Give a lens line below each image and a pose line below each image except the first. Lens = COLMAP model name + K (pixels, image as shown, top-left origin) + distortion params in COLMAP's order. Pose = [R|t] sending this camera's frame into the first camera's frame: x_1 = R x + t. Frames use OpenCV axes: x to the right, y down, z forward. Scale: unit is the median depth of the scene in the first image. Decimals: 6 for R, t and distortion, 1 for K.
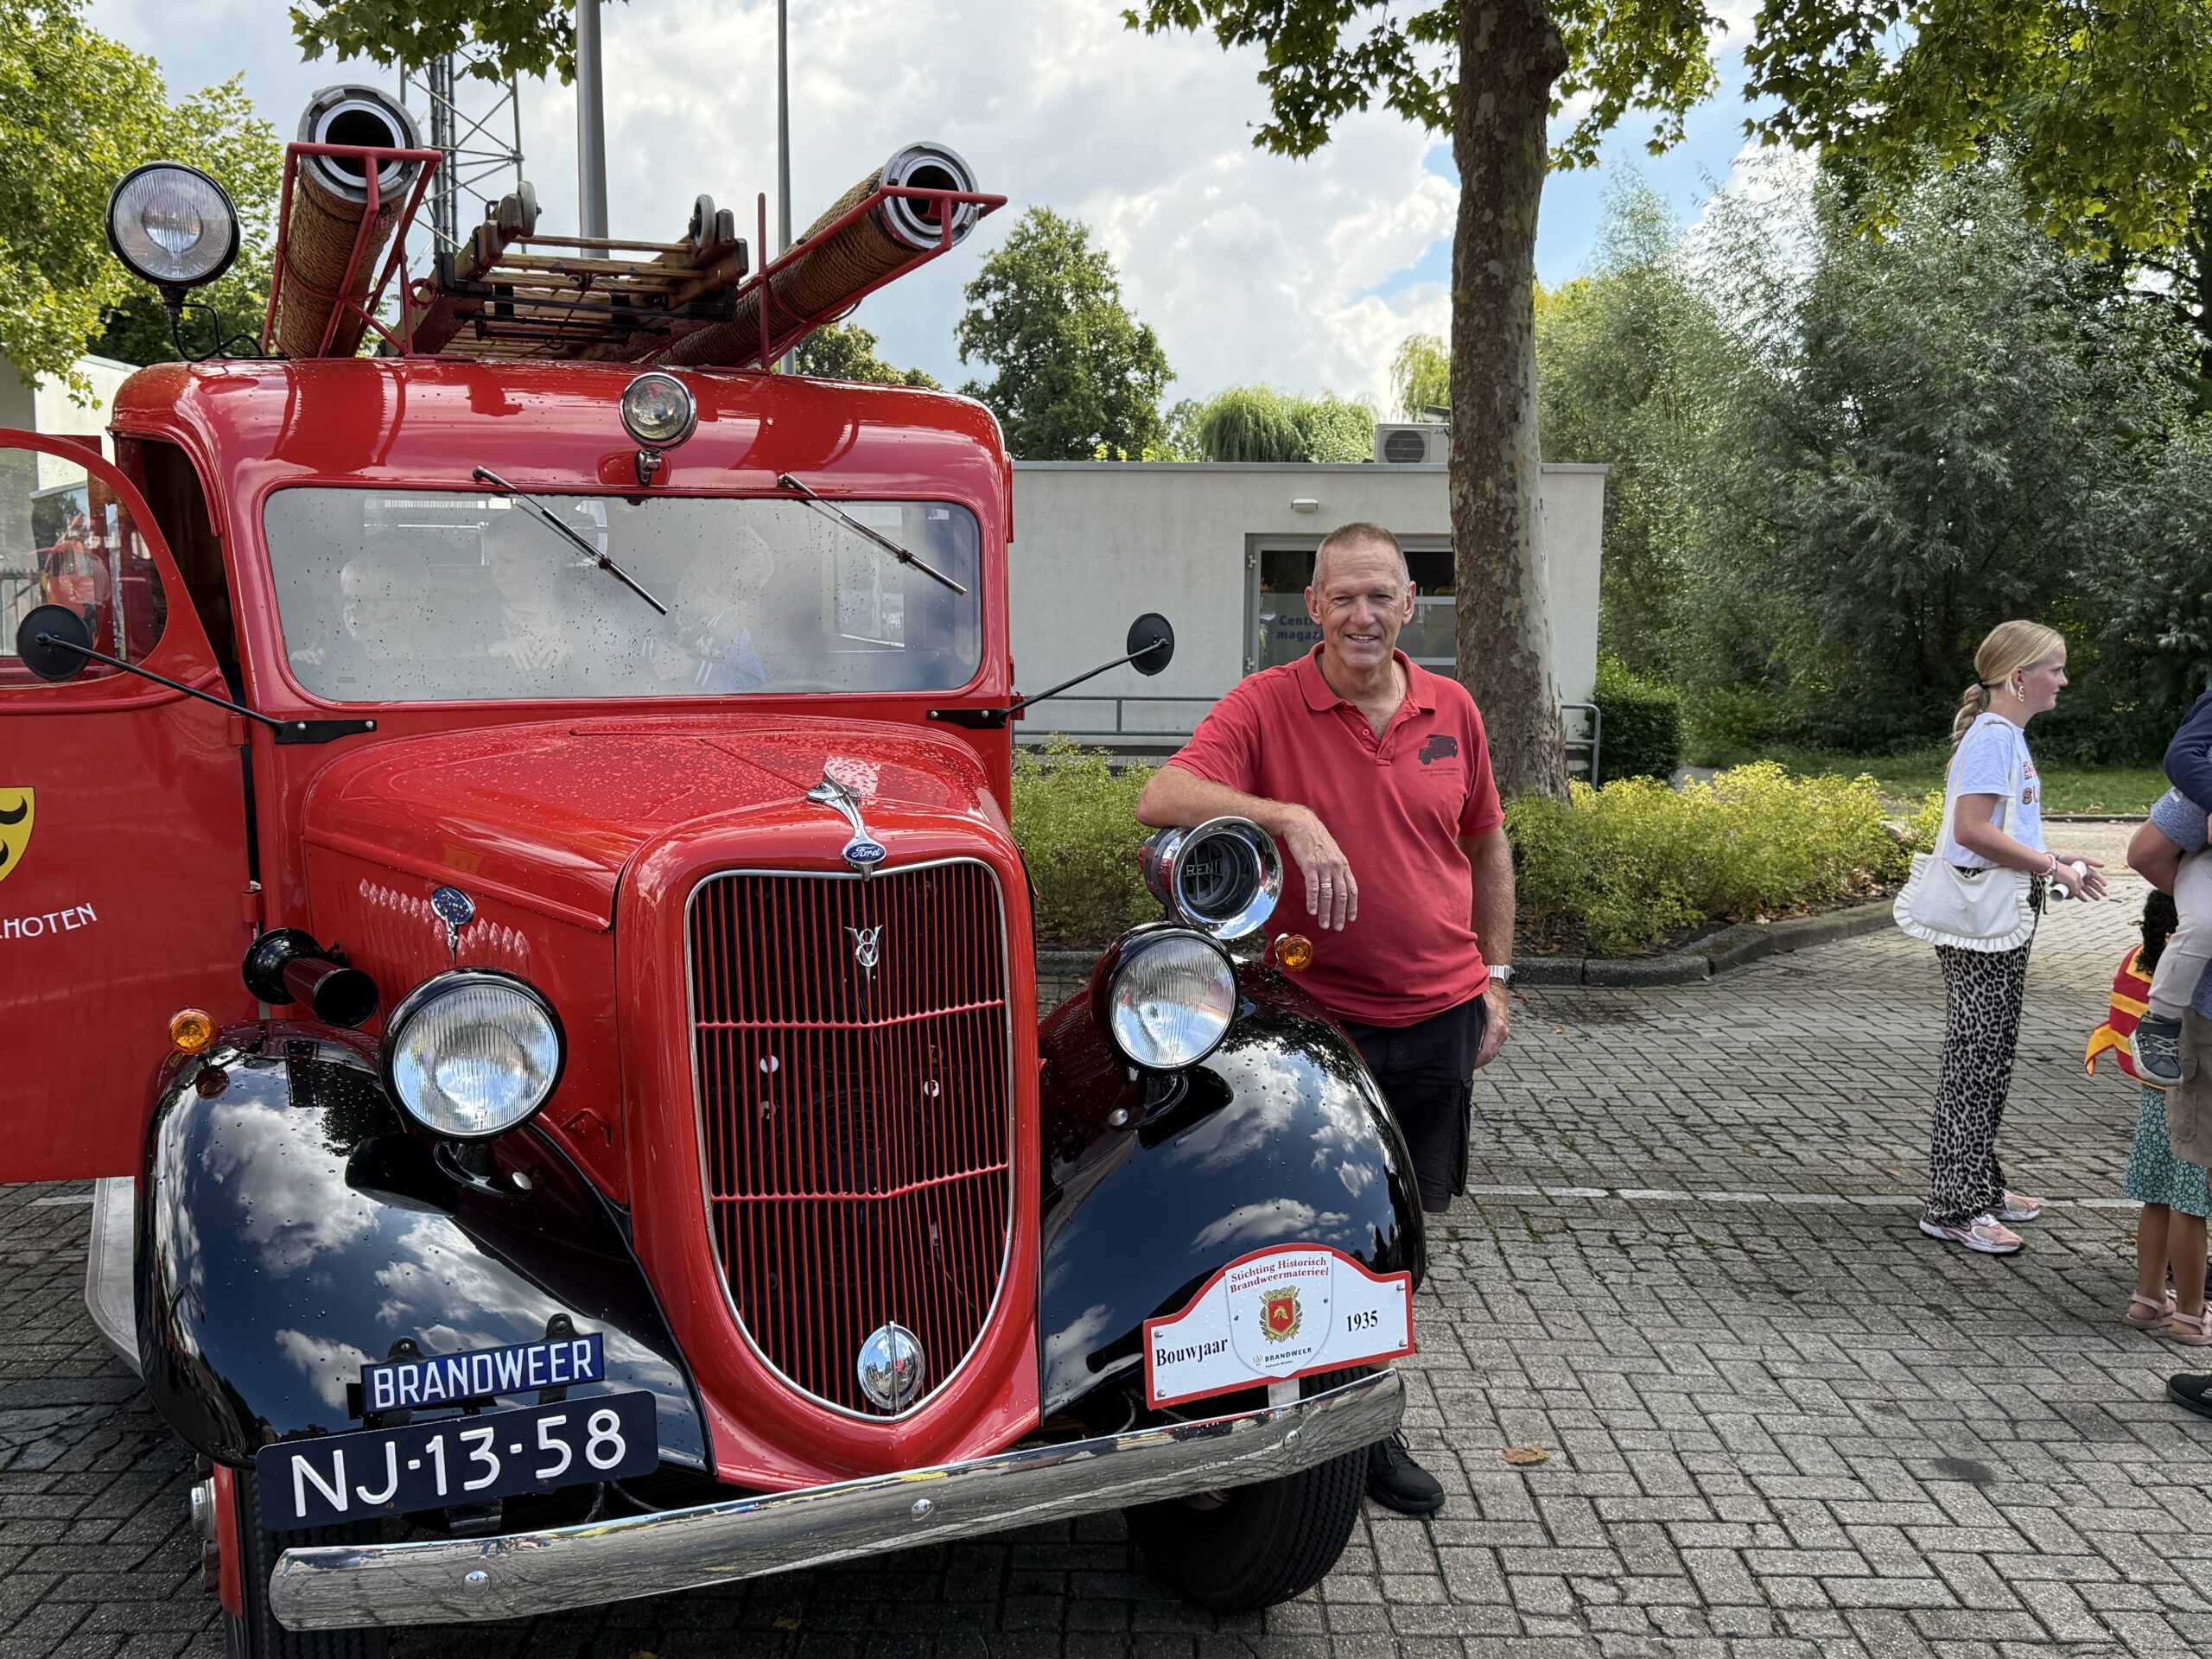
lens RADIAL K [[2157.4, 0, 1112.0], [0, 2157.4, 831.6], [0, 0, 1]] dist [0.058349, 0.000000]
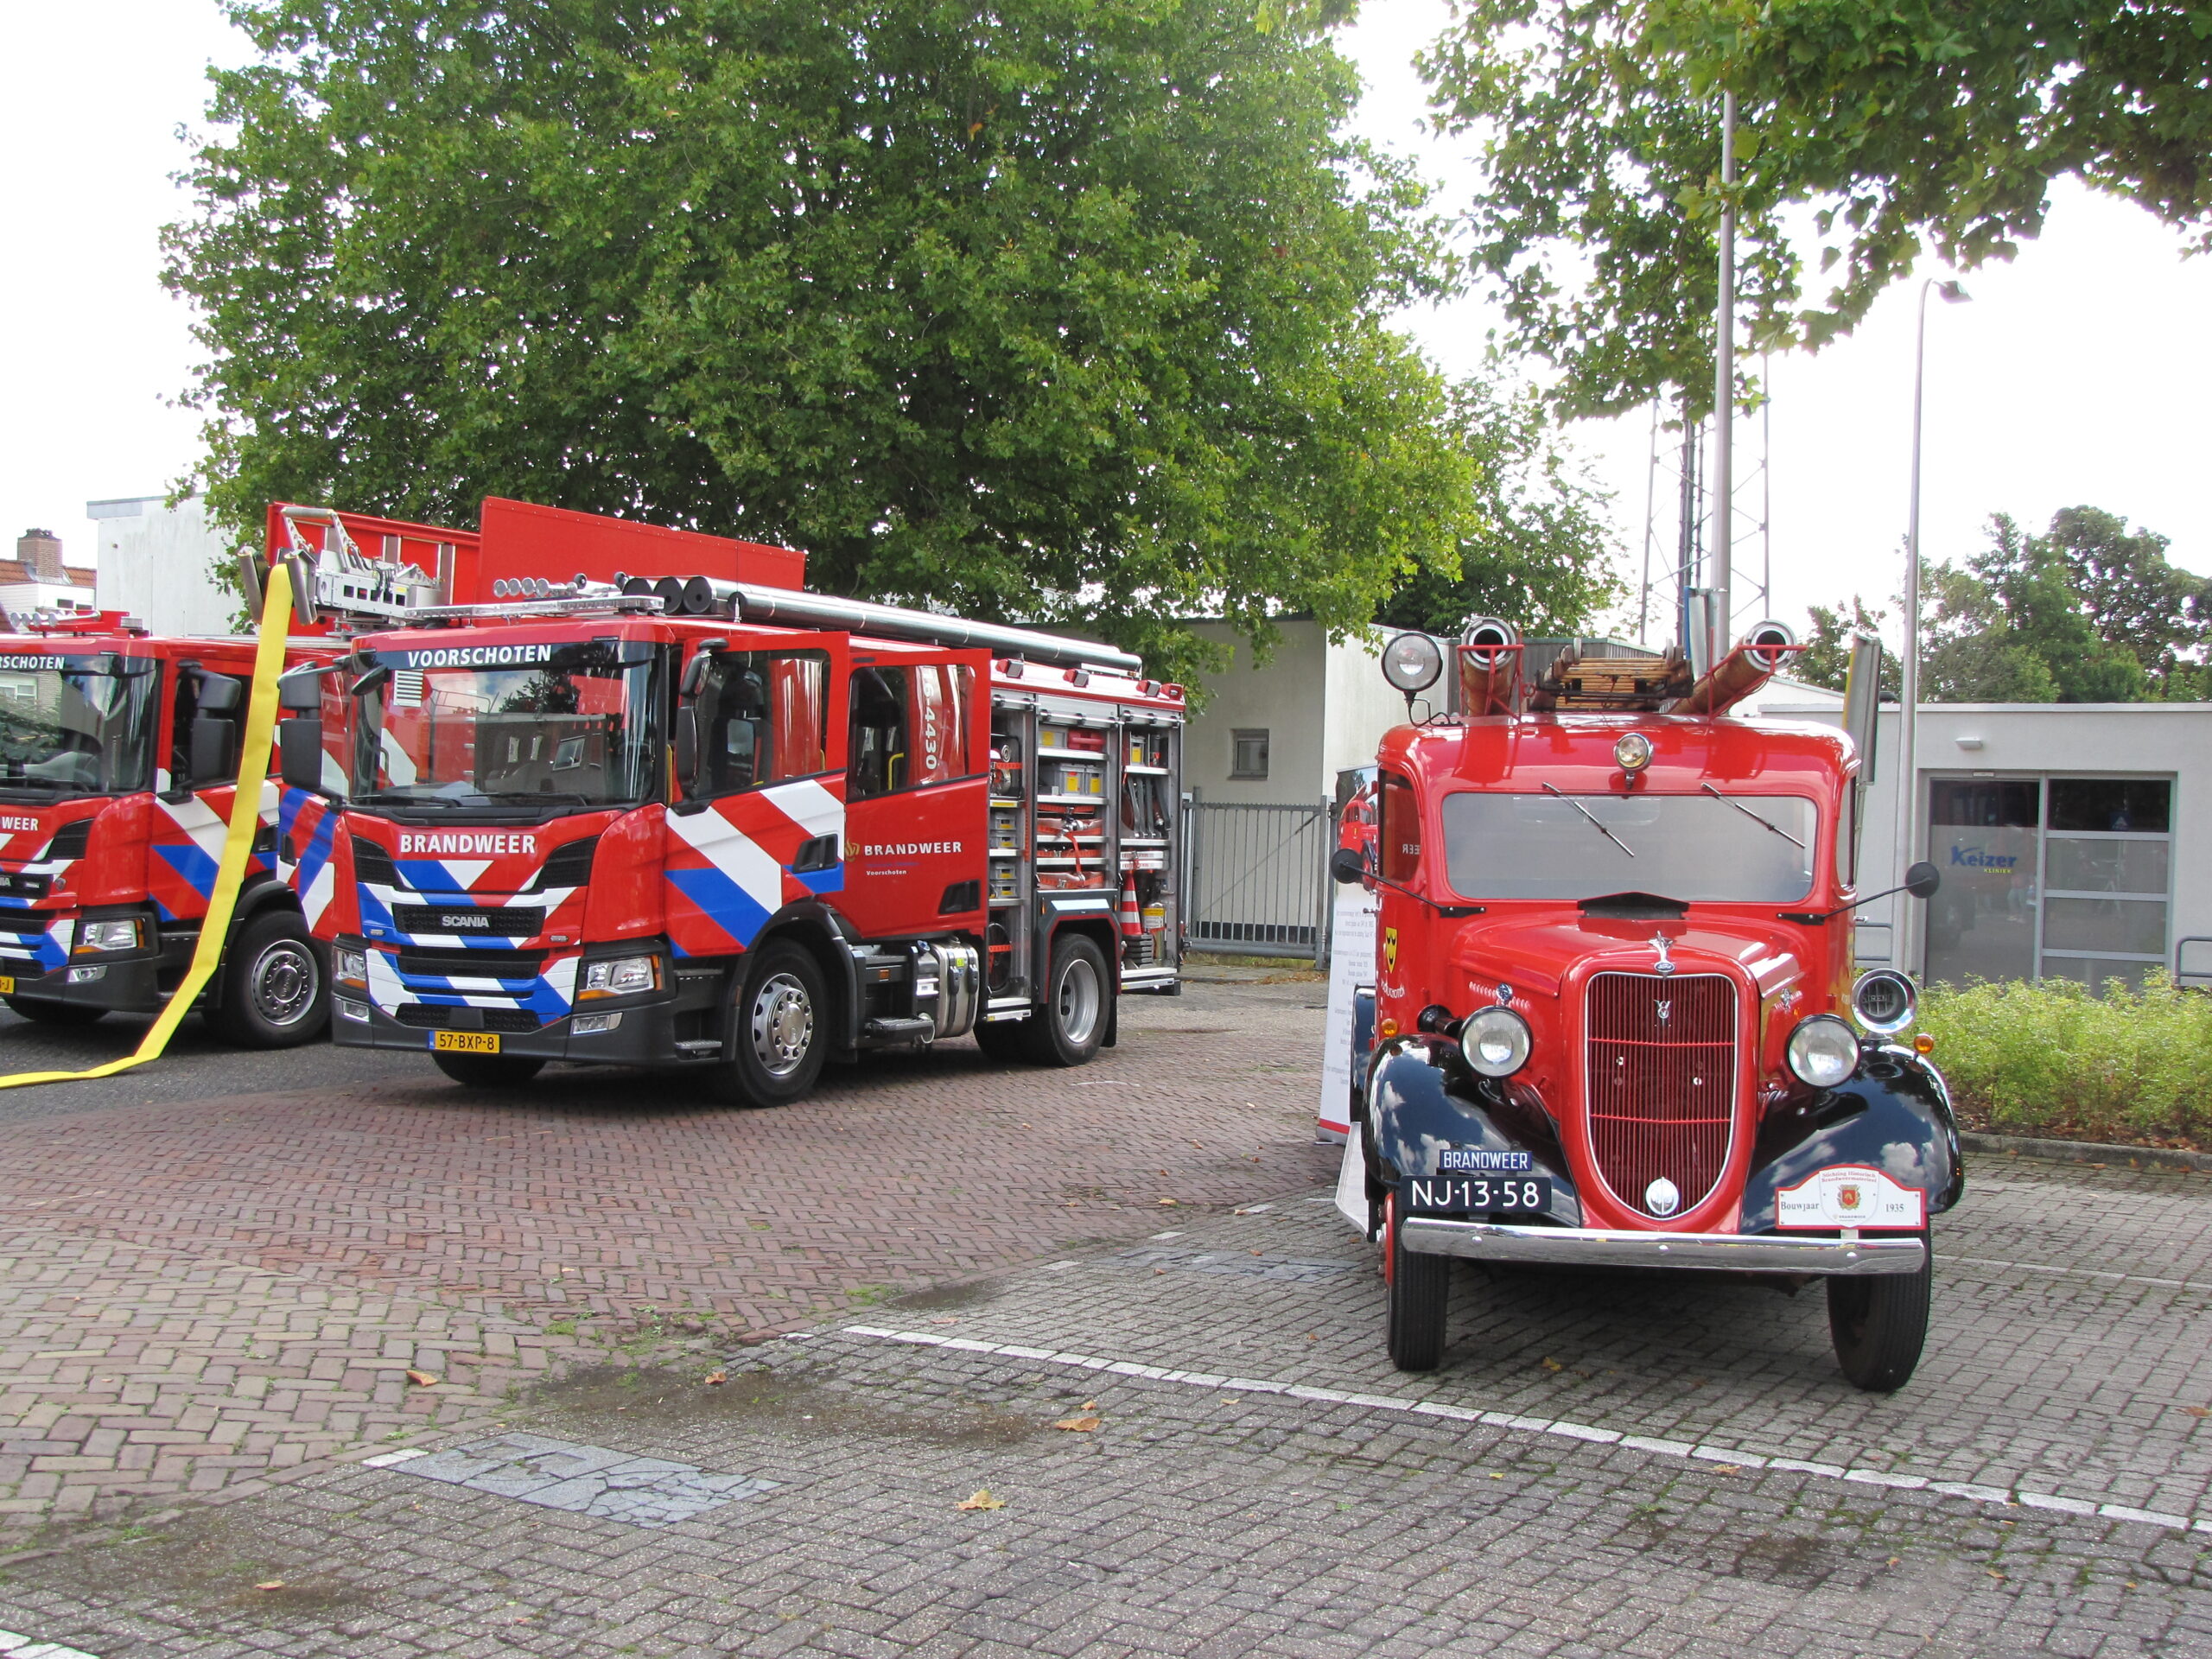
lens RADIAL K [[2436.6, 0, 1110.9], [0, 2436.6, 835.9], [0, 0, 1]] dist [-0.005834, 0.000000]
pose [[0.861432, 0.025538, -0.507230, 0.667382], [-0.077936, 0.993553, -0.082336, 0.126854], [0.501857, 0.110458, 0.857869, -1.473259]]
